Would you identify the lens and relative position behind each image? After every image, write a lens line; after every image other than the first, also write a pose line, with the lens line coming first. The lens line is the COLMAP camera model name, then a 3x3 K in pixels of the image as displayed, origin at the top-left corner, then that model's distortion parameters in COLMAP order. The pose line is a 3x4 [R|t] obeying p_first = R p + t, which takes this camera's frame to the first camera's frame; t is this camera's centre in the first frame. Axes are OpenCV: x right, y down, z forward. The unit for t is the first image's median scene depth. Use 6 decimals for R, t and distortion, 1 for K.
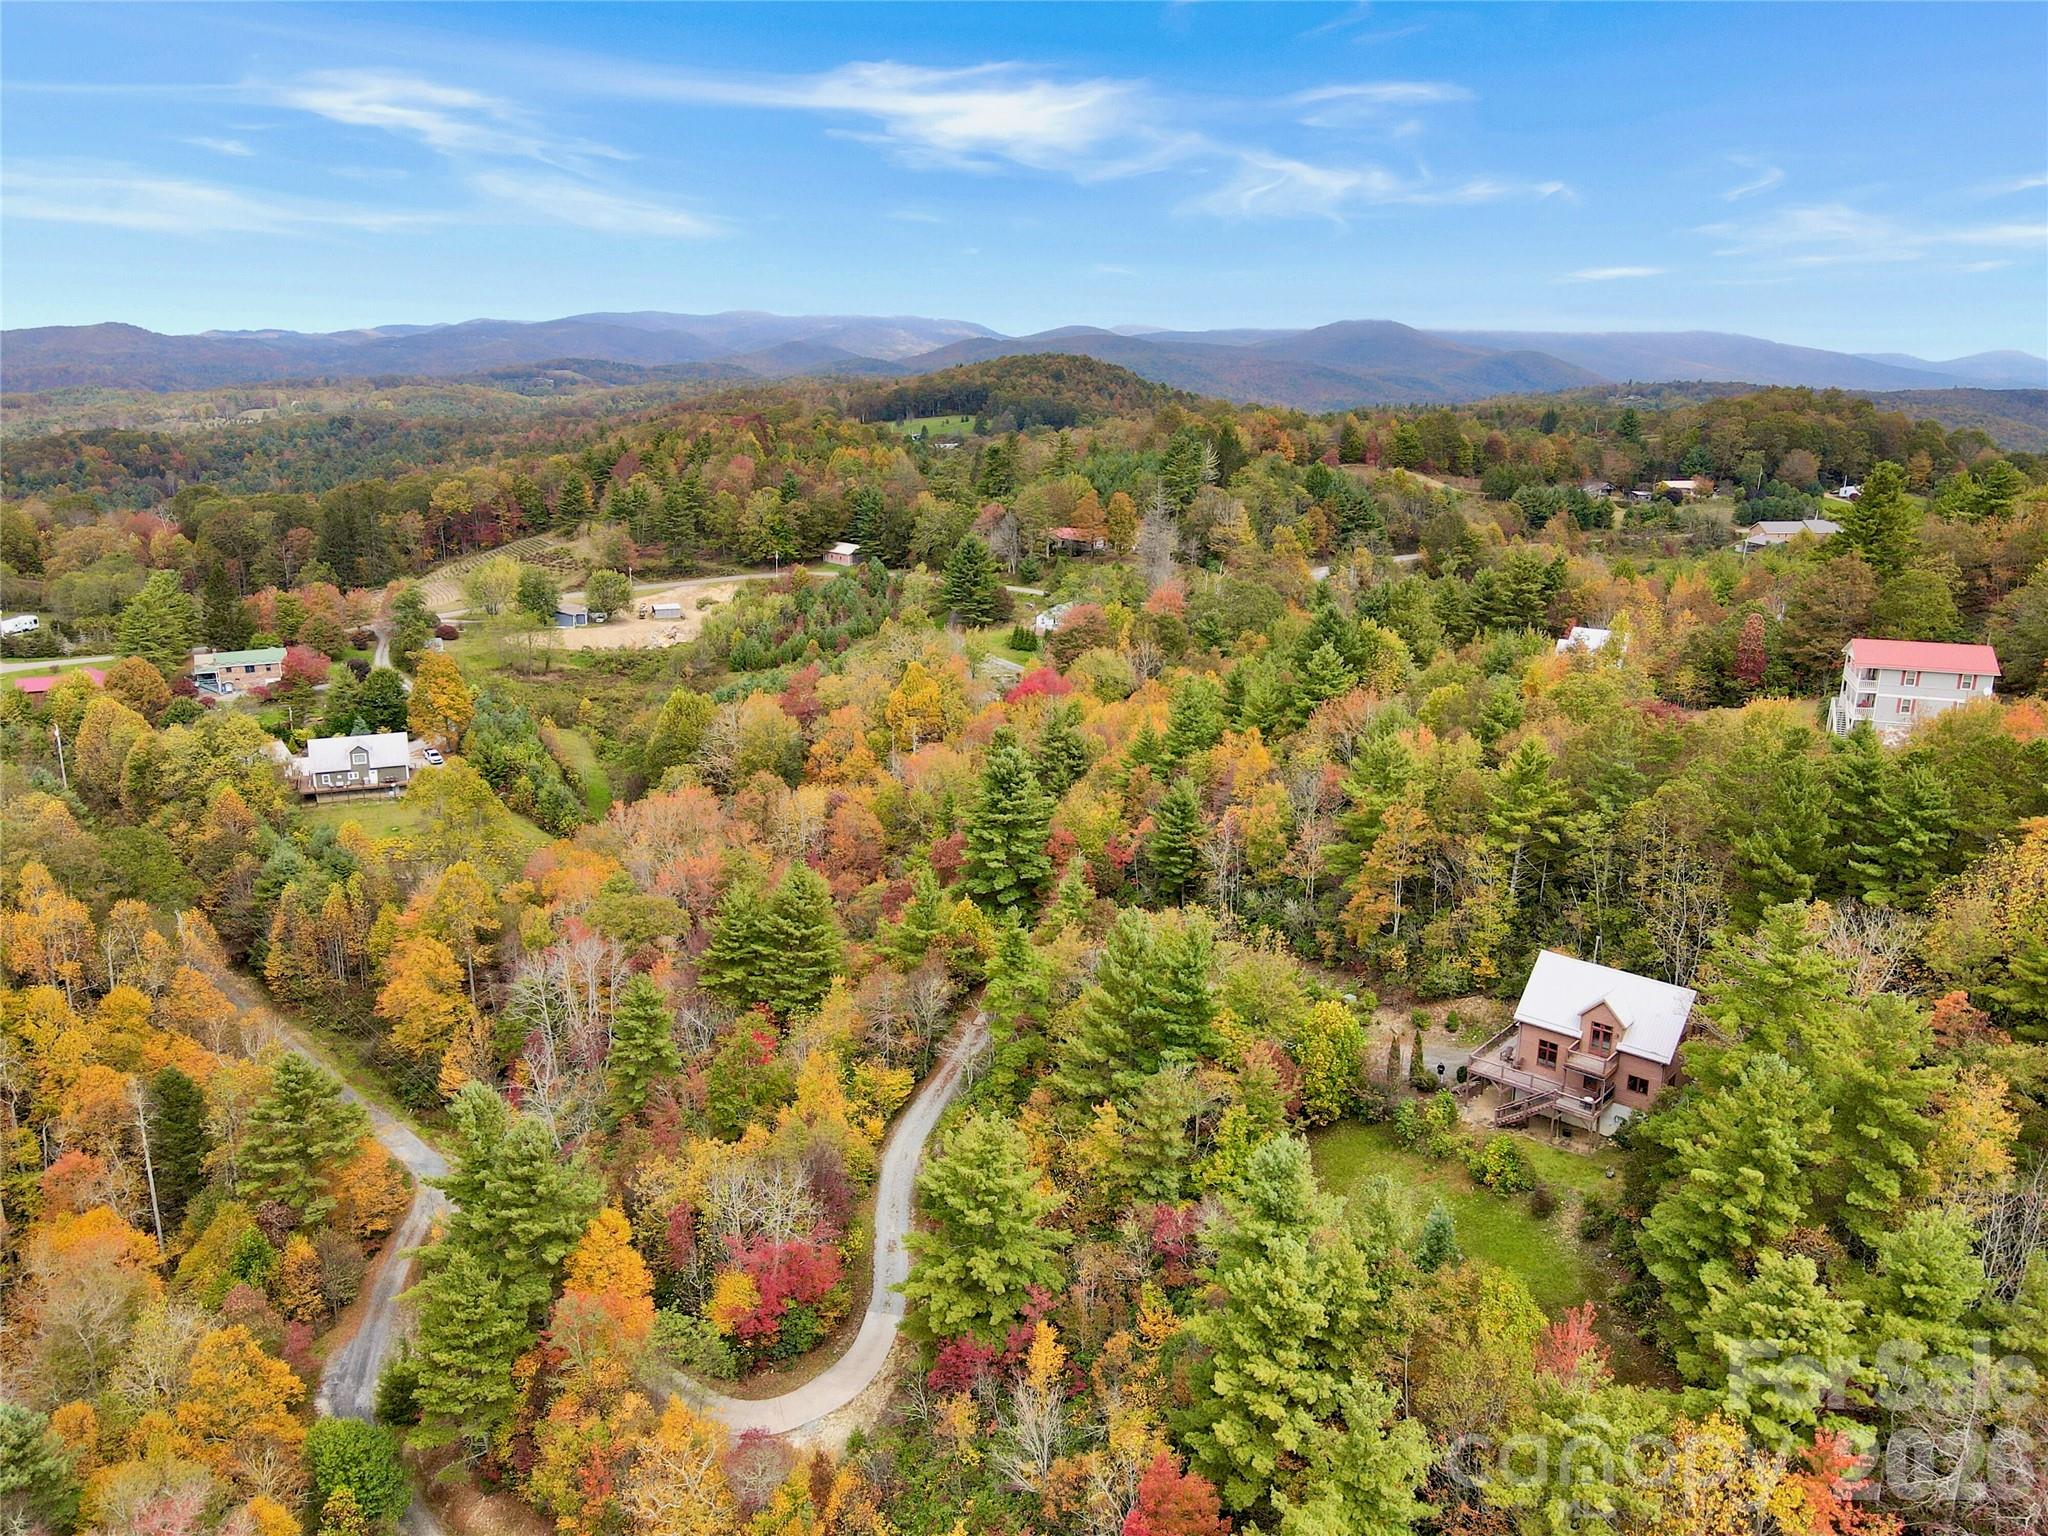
lens RADIAL K [[1531.3, 0, 1024.0], [0, 1531.3, 768.0], [0, 0, 1]] dist [-0.005243, 0.040334]
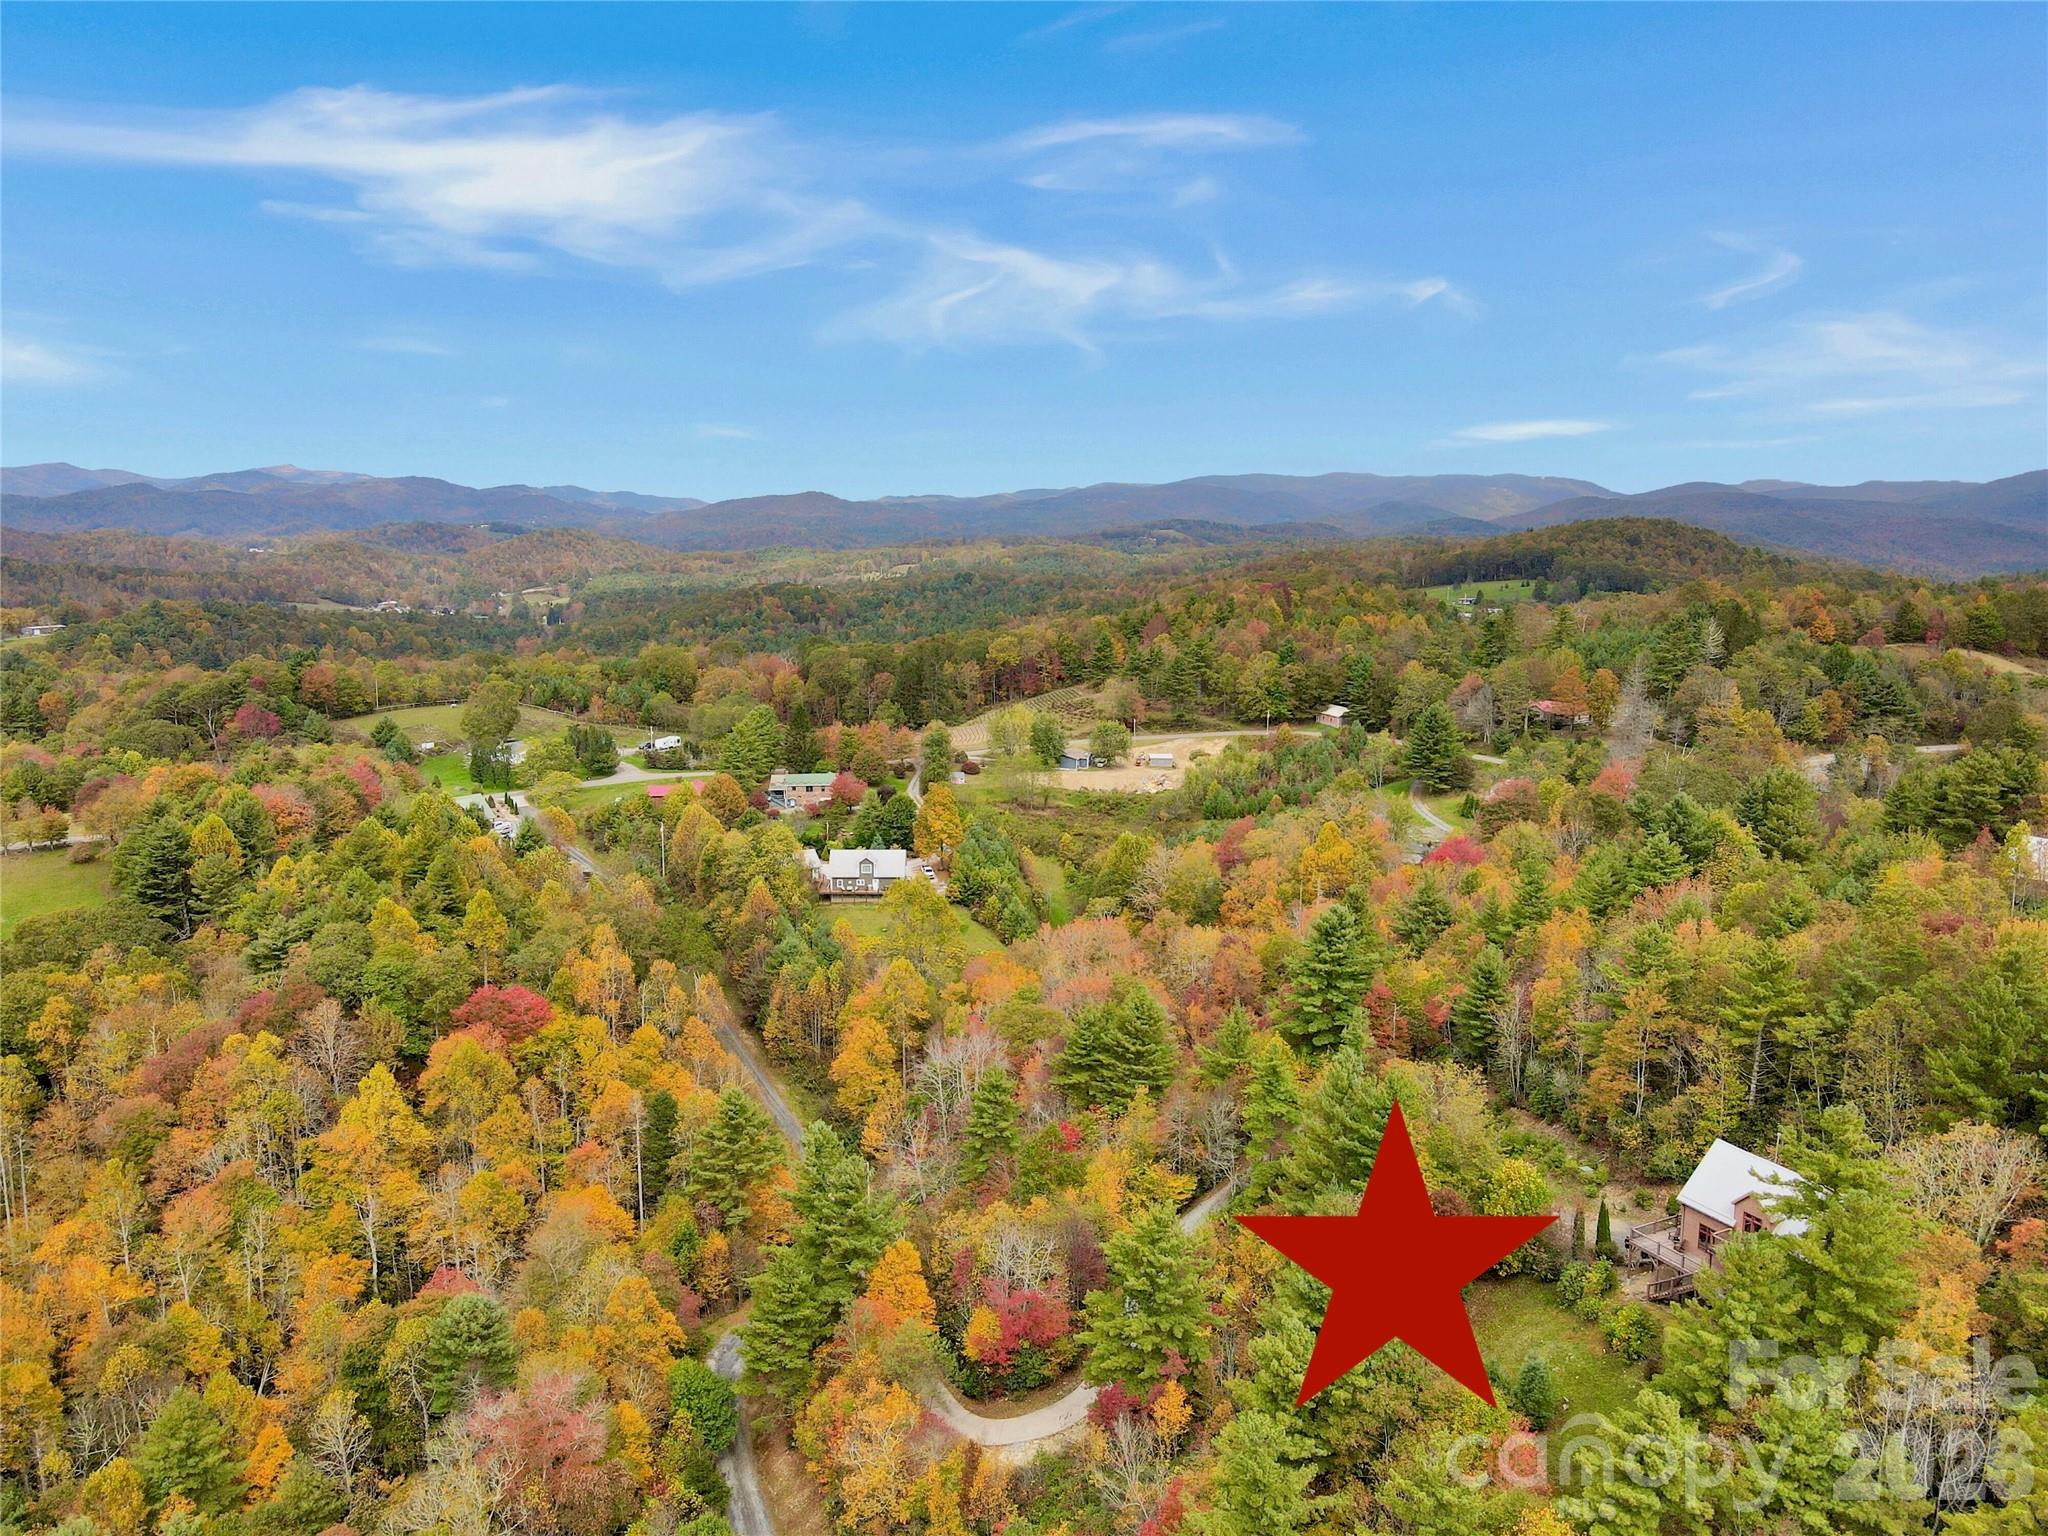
lens RADIAL K [[1531.3, 0, 1024.0], [0, 1531.3, 768.0], [0, 0, 1]] dist [-0.005243, 0.040334]
pose [[0.924843, 0.058743, -0.375787, 0.113692], [-0.094793, 0.992424, -0.078159, -0.002019], [0.368348, 0.107906, 0.923404, -0.066427]]
